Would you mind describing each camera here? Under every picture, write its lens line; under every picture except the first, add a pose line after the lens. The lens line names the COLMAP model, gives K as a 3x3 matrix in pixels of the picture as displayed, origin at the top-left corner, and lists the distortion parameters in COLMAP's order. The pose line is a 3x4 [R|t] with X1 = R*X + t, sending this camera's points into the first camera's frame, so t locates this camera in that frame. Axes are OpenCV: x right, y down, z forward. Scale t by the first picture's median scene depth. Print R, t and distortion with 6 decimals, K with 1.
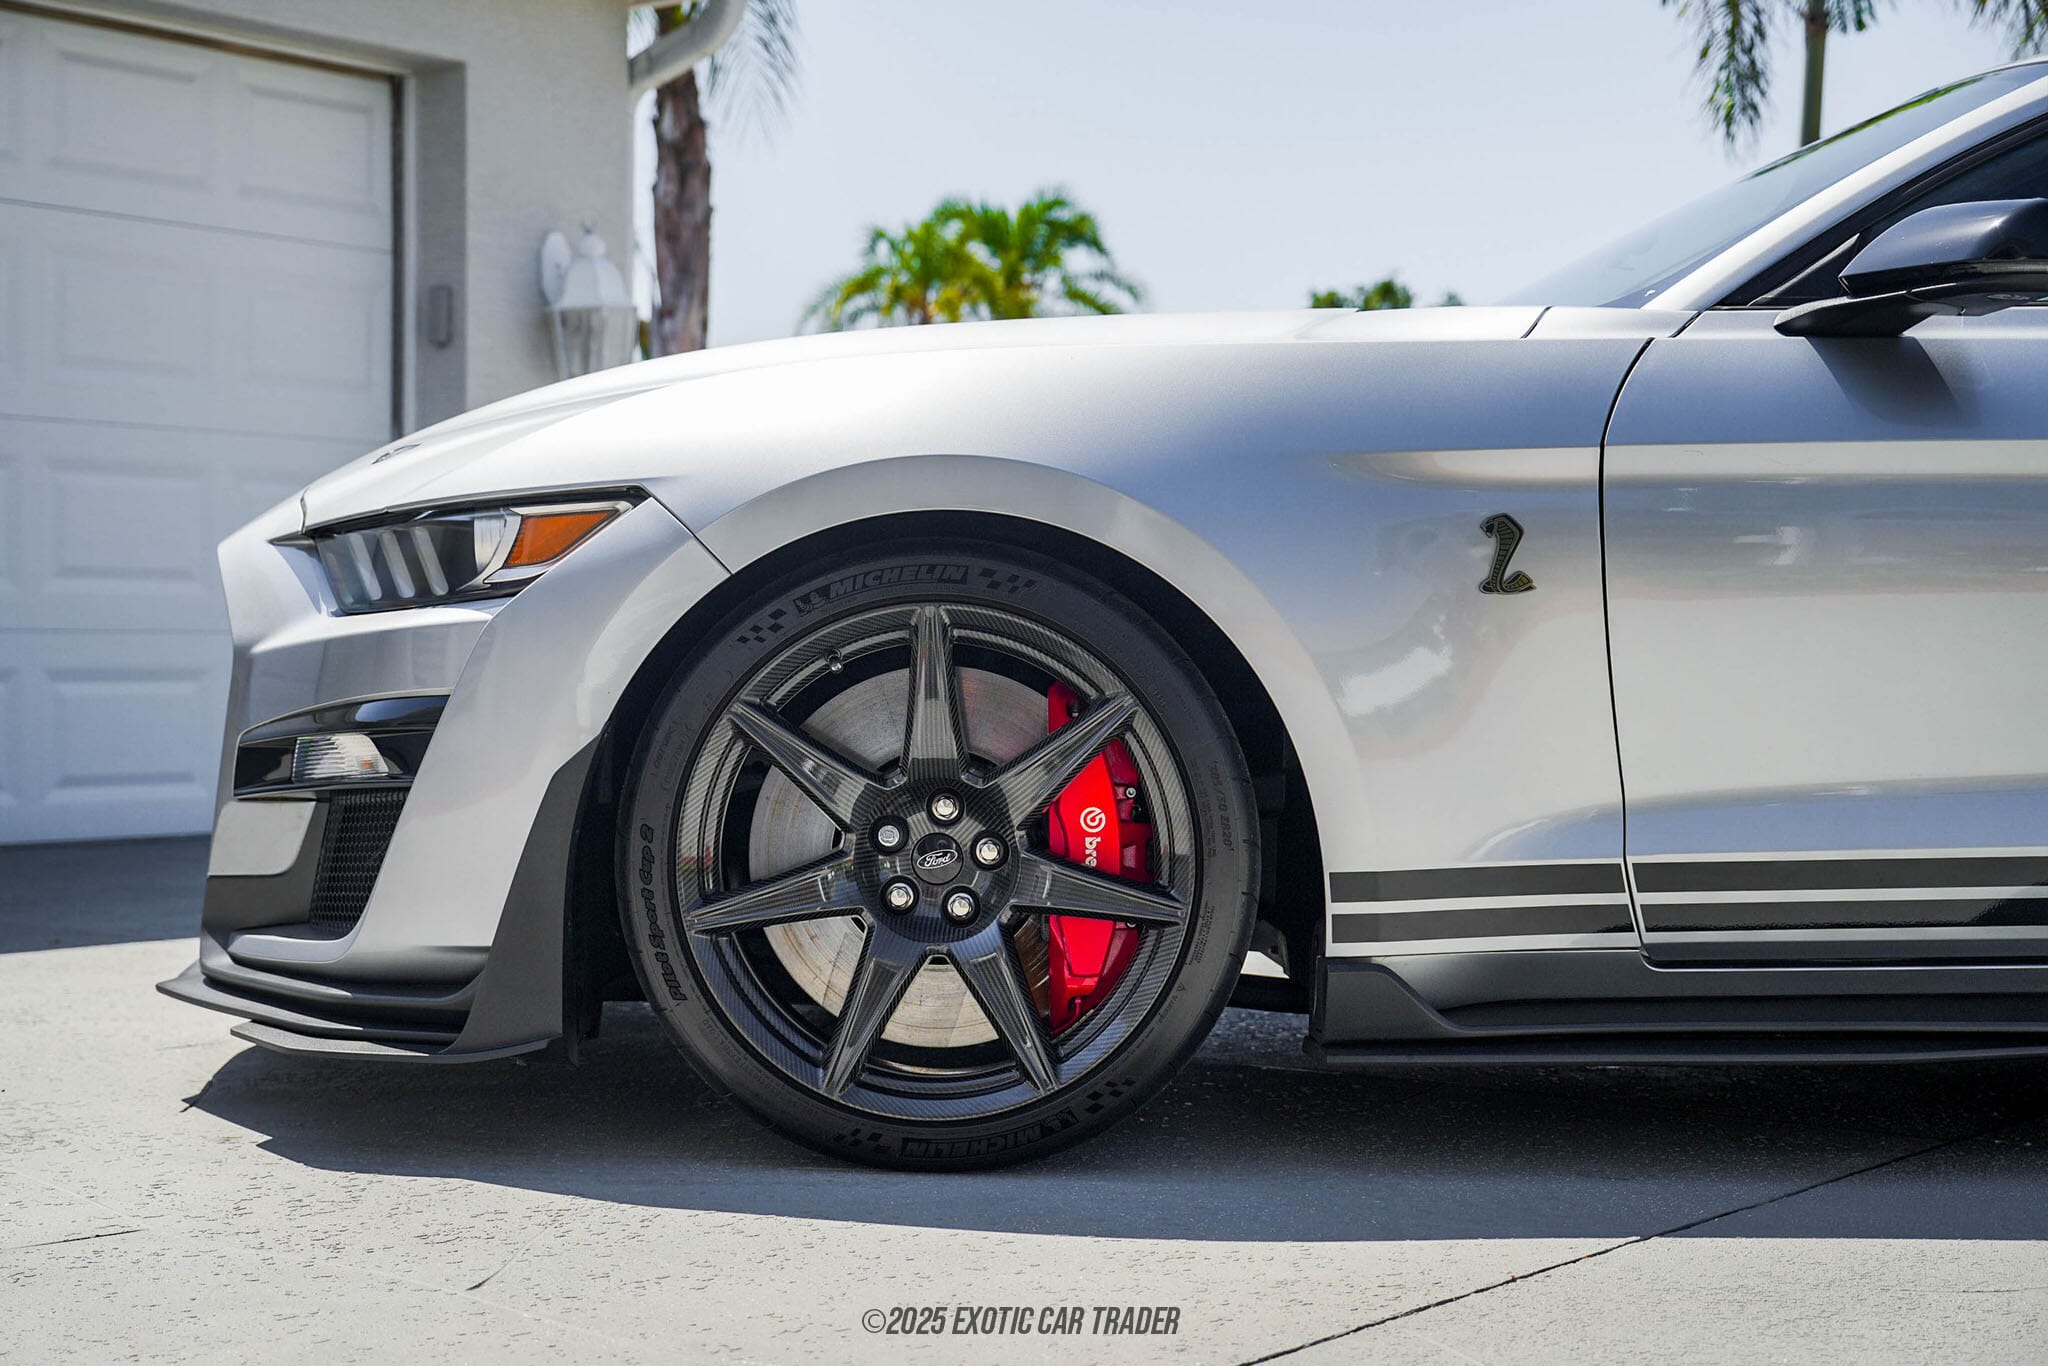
lens RADIAL K [[2541.9, 0, 1024.0], [0, 2541.9, 683.0], [0, 0, 1]] dist [-0.003735, 0.019953]
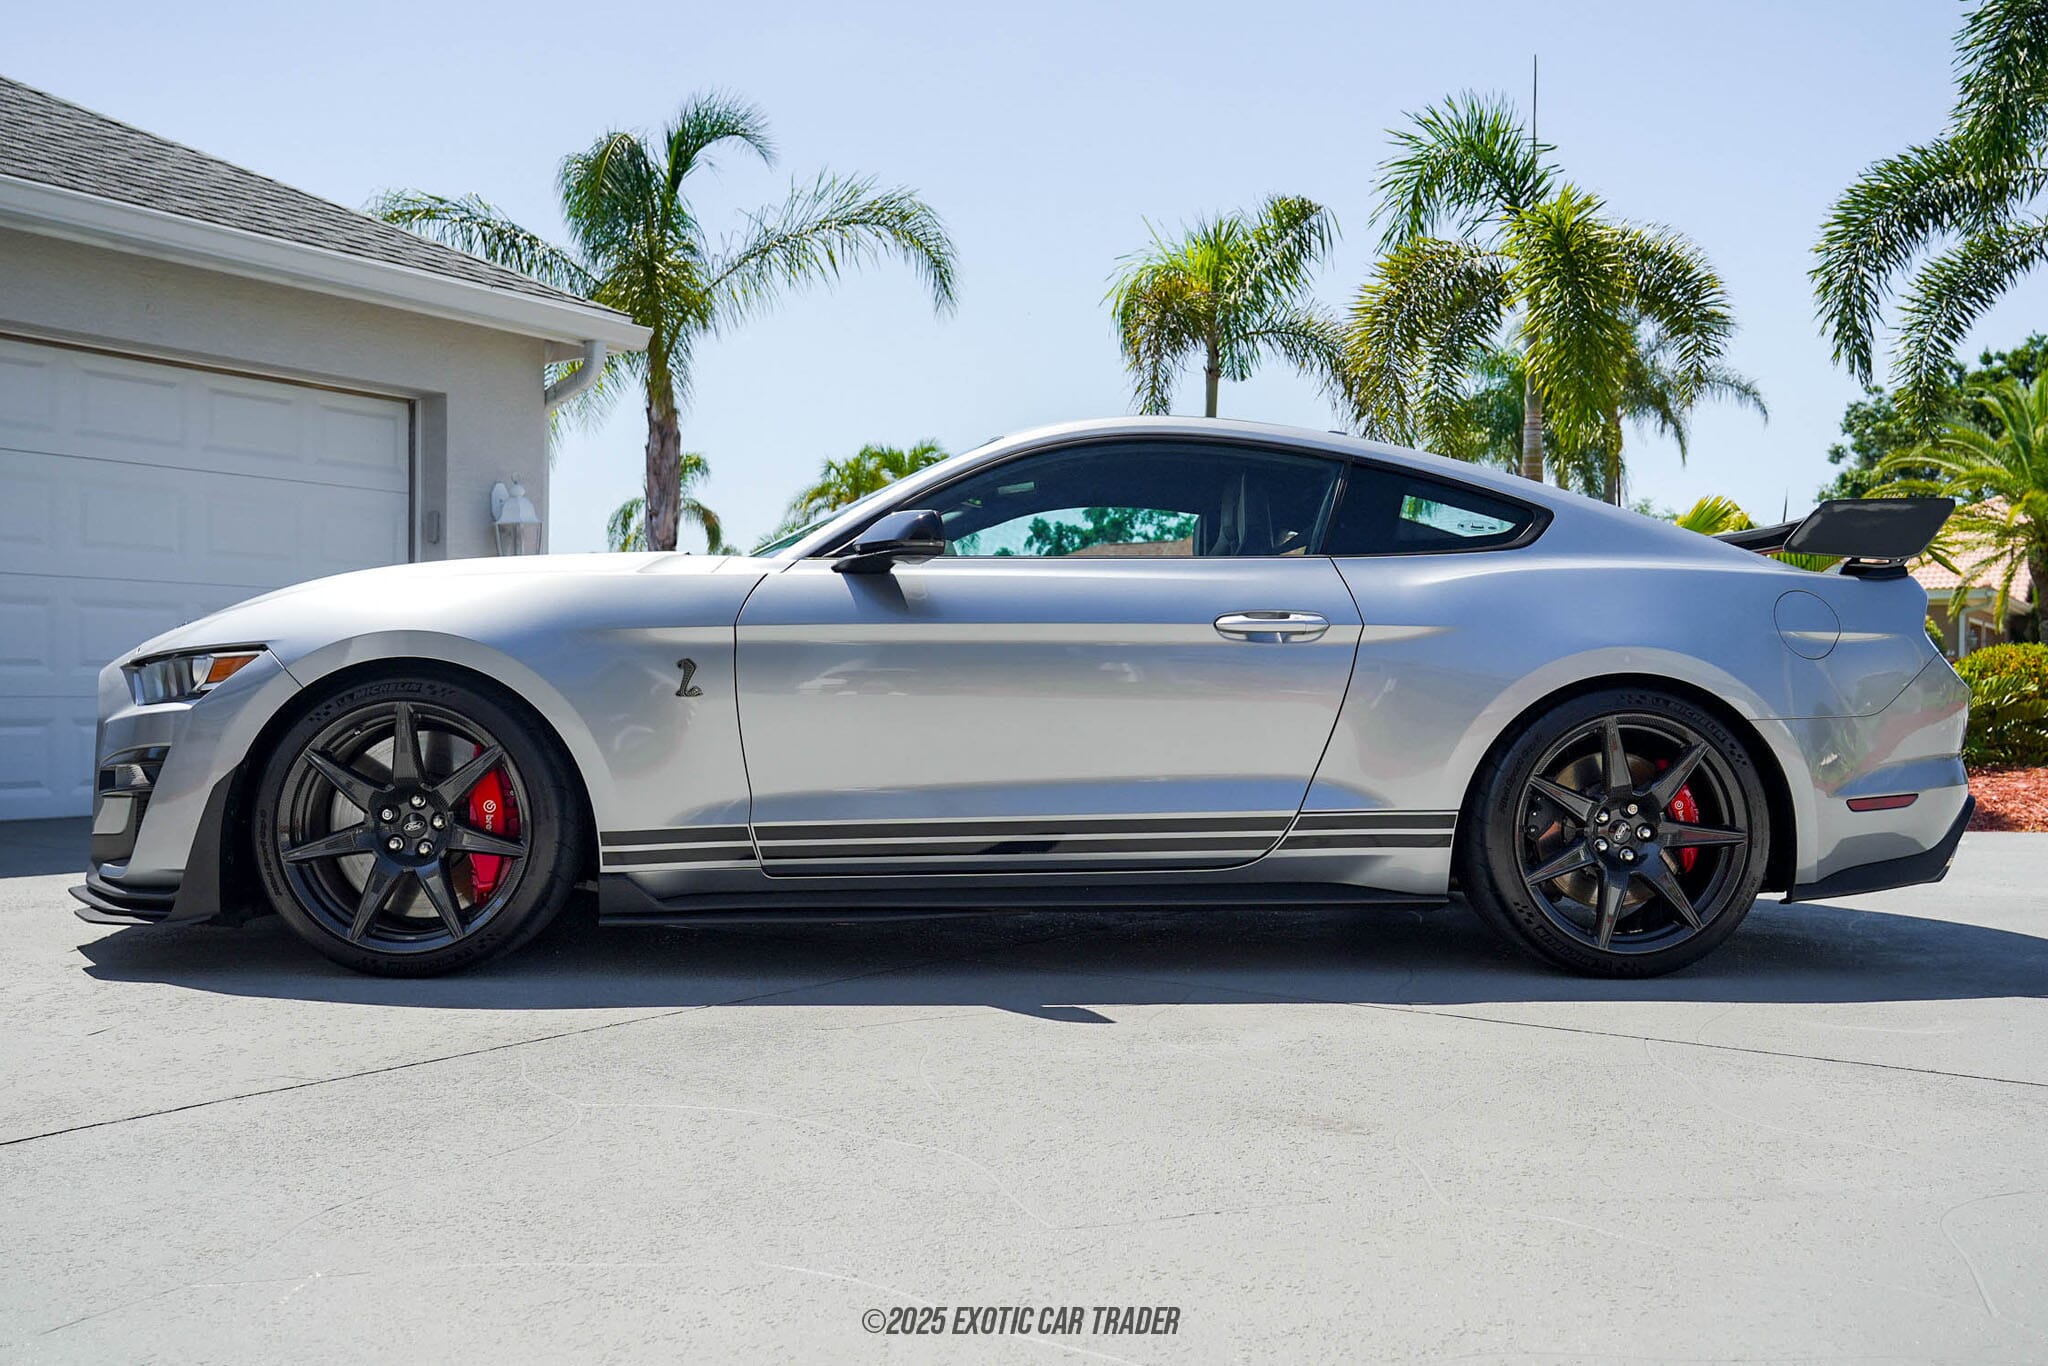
lens RADIAL K [[1415.0, 0, 1024.0], [0, 1415.0, 683.0], [0, 0, 1]] dist [-0.008528, -0.000916]
pose [[0.998845, 0.000718, 0.048047, 0.403212], [0.000162, 0.999832, -0.018319, -0.024966], [-0.048052, 0.018306, 0.998677, -0.165304]]
